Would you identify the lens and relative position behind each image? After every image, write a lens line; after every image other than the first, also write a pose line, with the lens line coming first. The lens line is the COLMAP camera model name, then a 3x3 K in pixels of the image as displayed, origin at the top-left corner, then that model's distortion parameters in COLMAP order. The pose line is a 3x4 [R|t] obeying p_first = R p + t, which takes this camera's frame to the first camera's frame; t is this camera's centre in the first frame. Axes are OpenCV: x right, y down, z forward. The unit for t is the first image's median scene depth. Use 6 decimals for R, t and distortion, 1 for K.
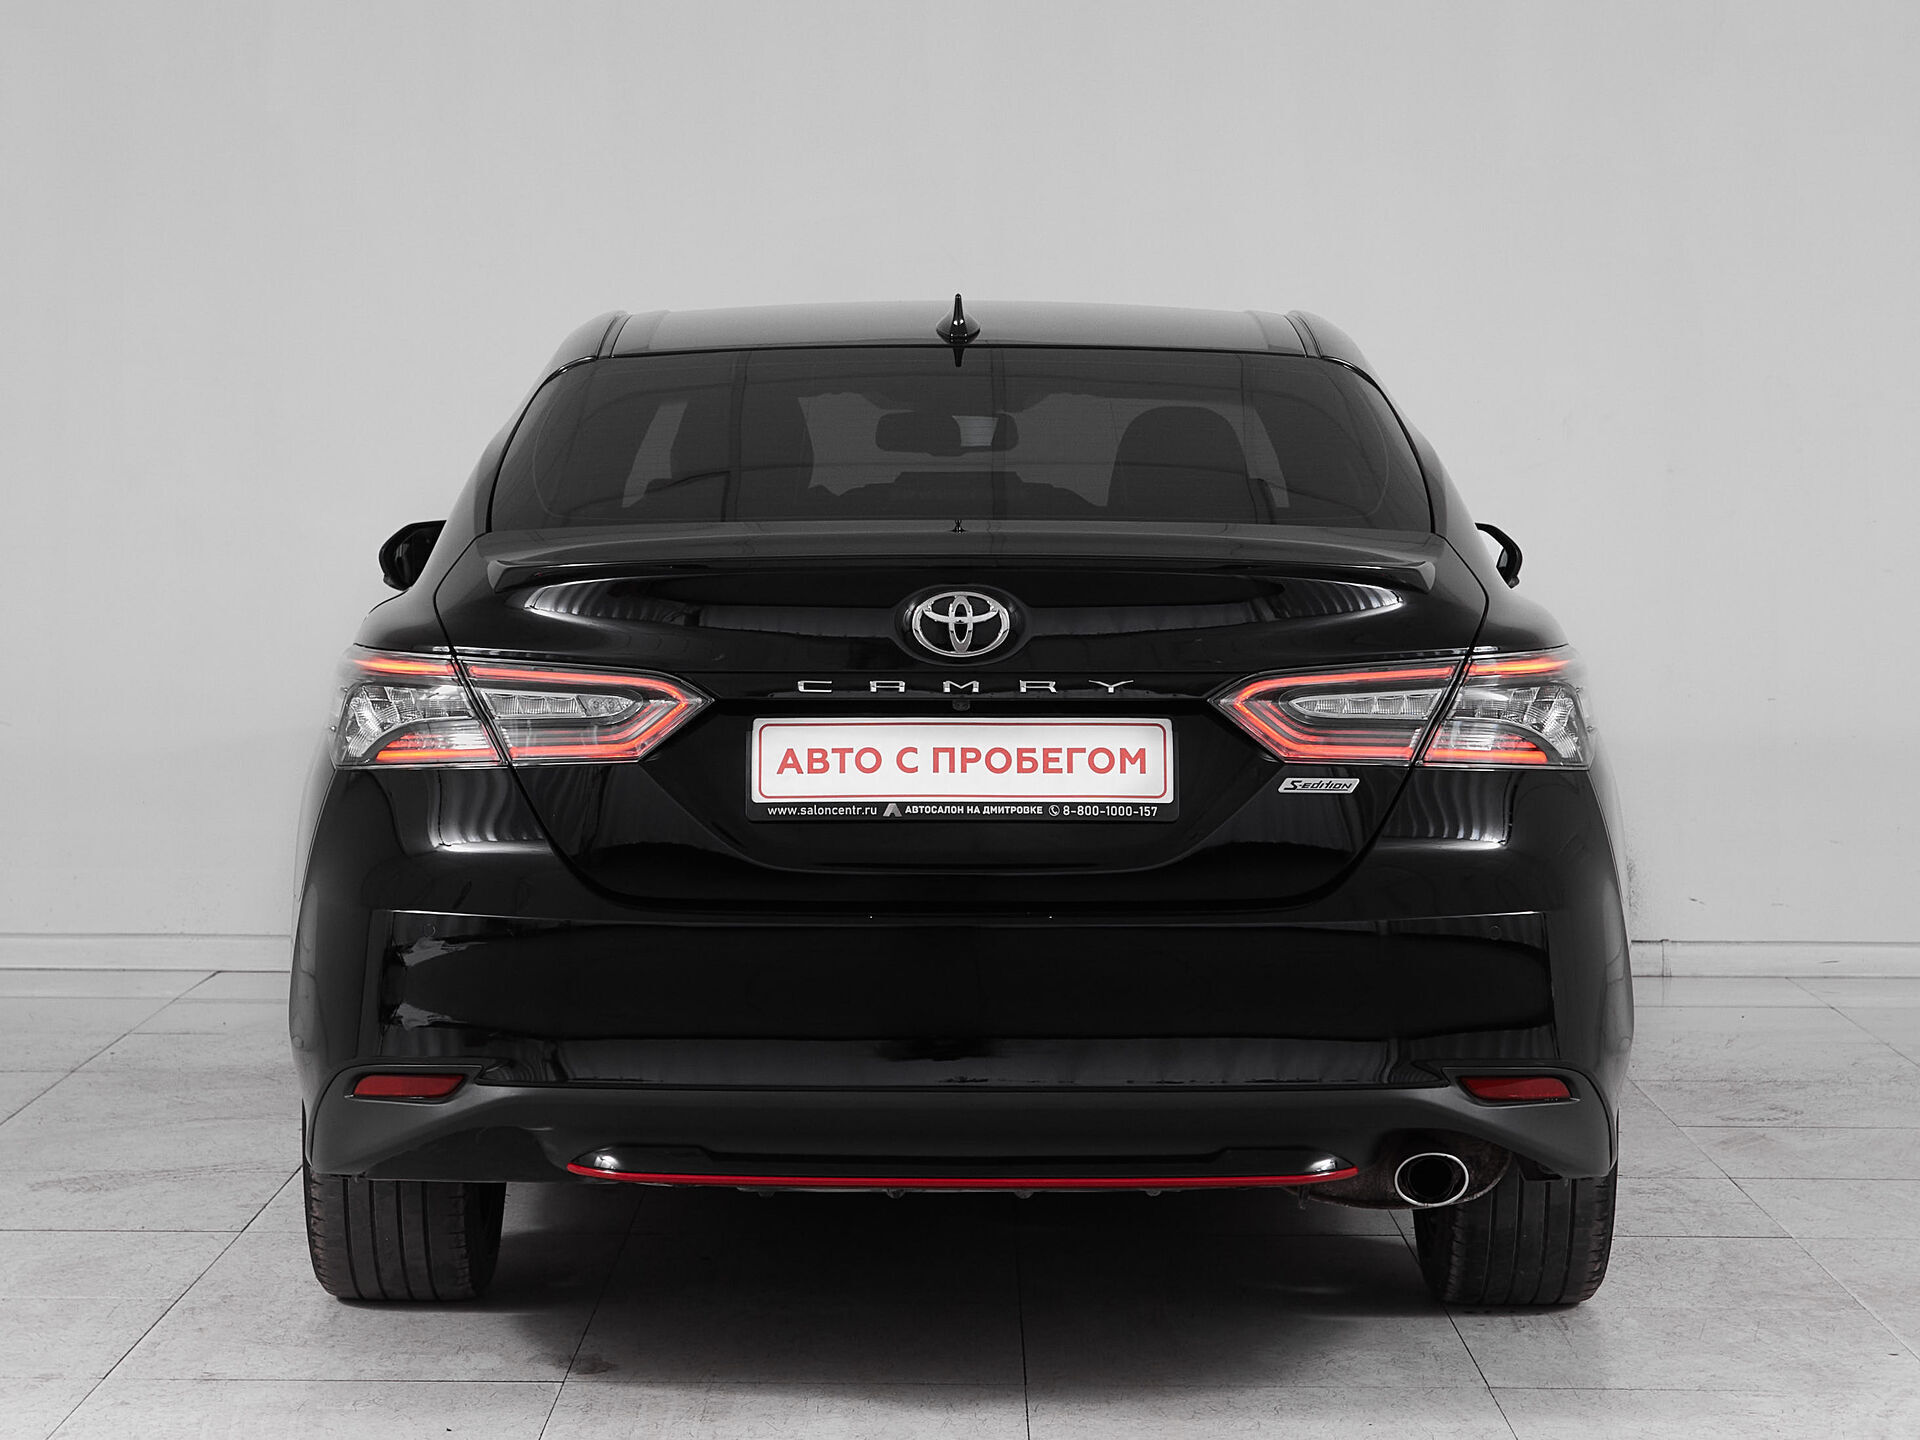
lens RADIAL K [[2676.0, 0, 961.1], [0, 2676.0, 722.0], [0, 0, 1]] dist [0.029338, 0.000000]
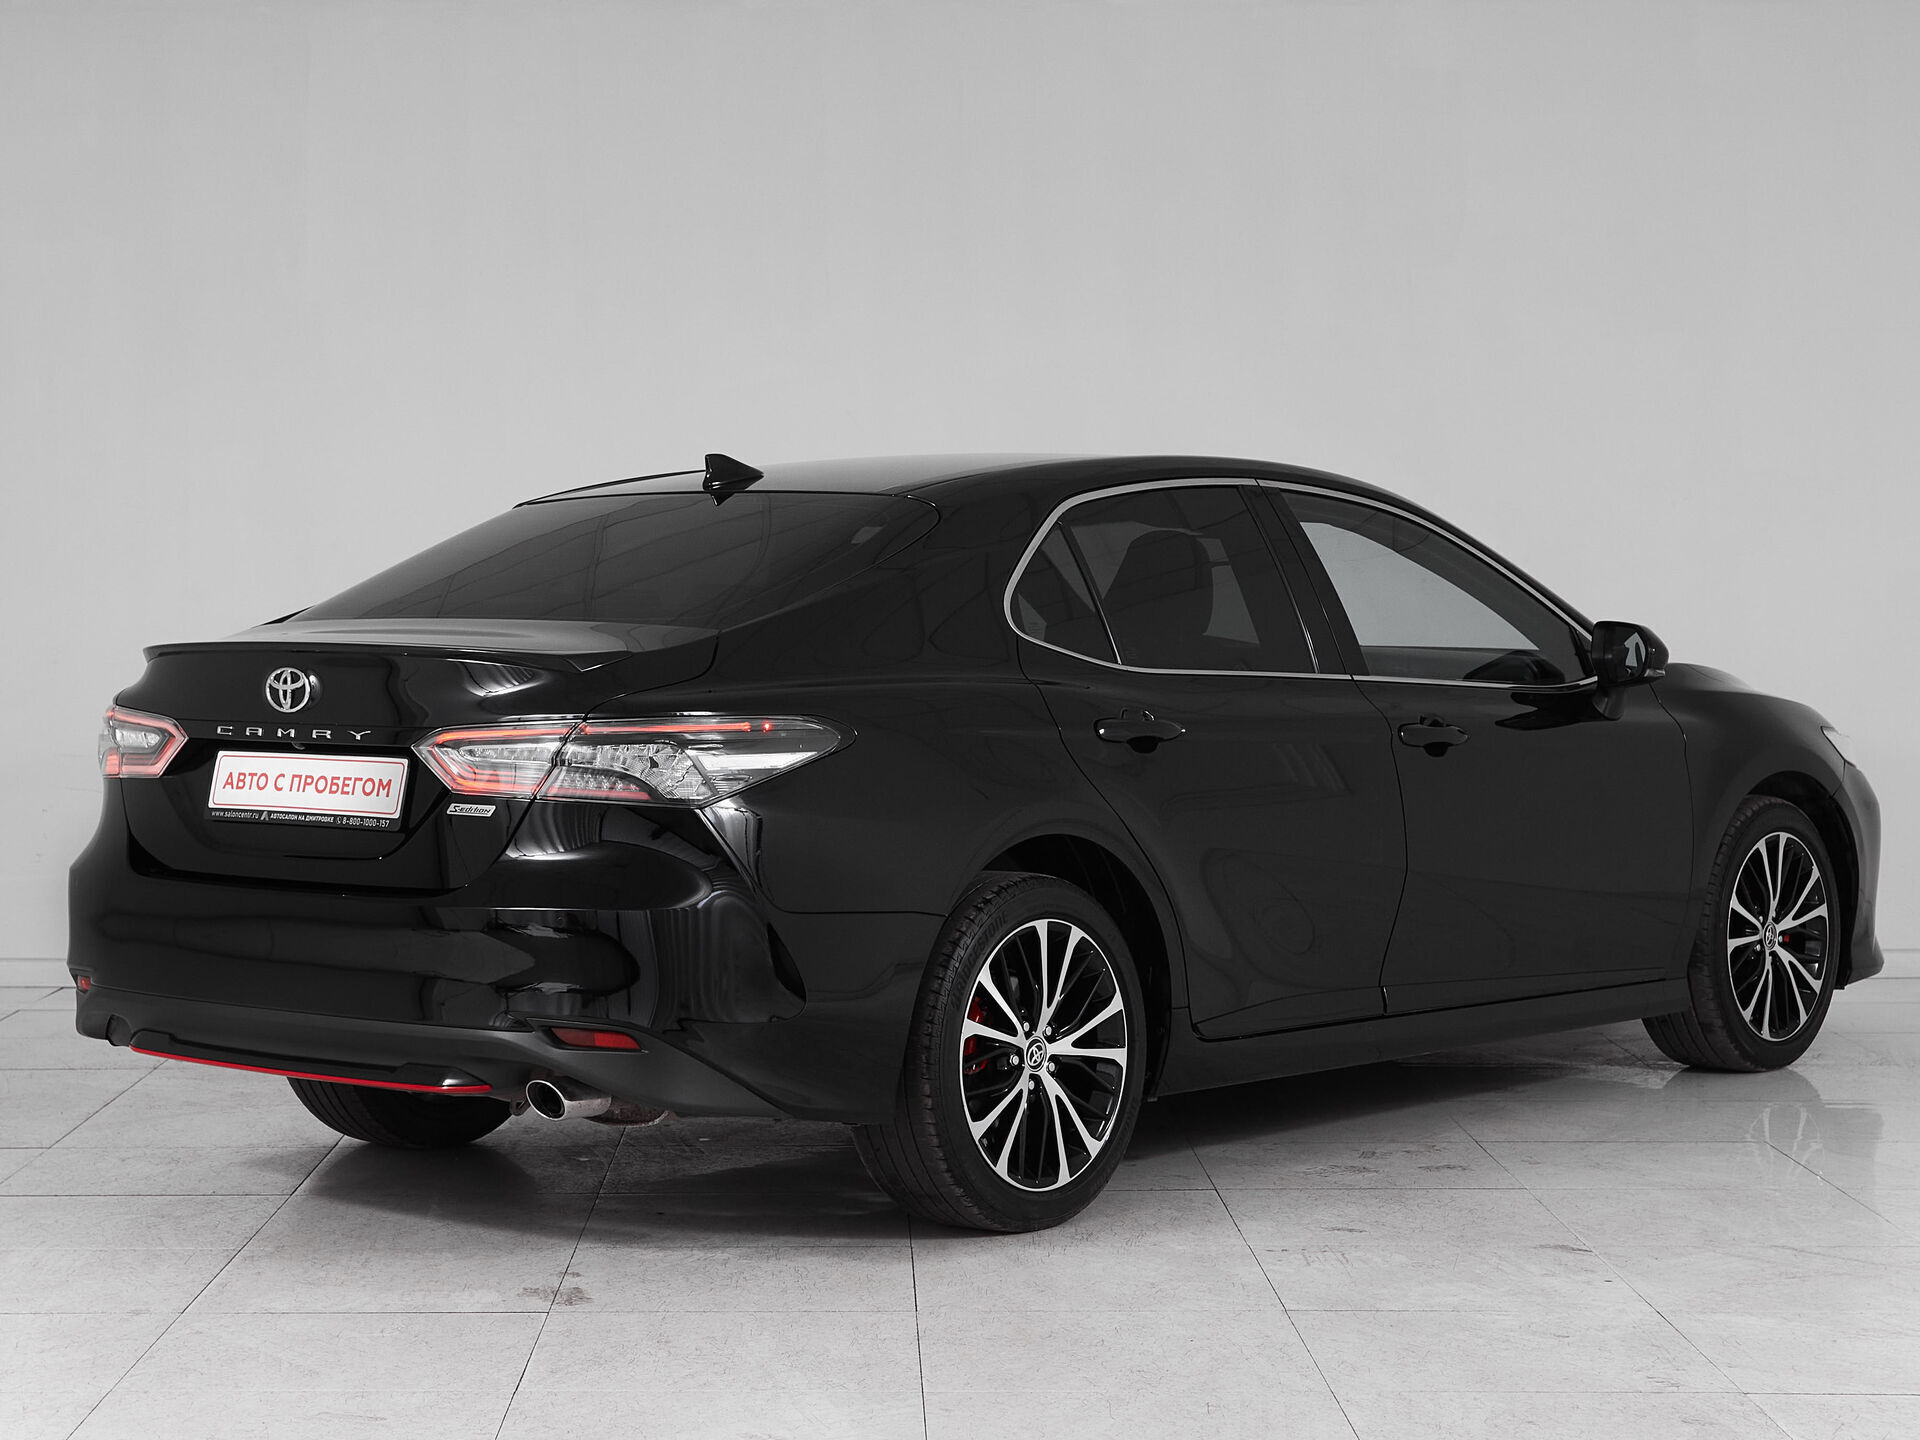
lens RADIAL K [[2676.0, 0, 965.3], [0, 2676.0, 723.0], [0, 0, 1]] dist [0.029338, 0.000000]
pose [[0.858938, 0.024427, -0.511496, 1.059511], [-0.039241, 0.999064, -0.018185, -0.006305], [0.510573, 0.035692, 0.859093, -0.069988]]
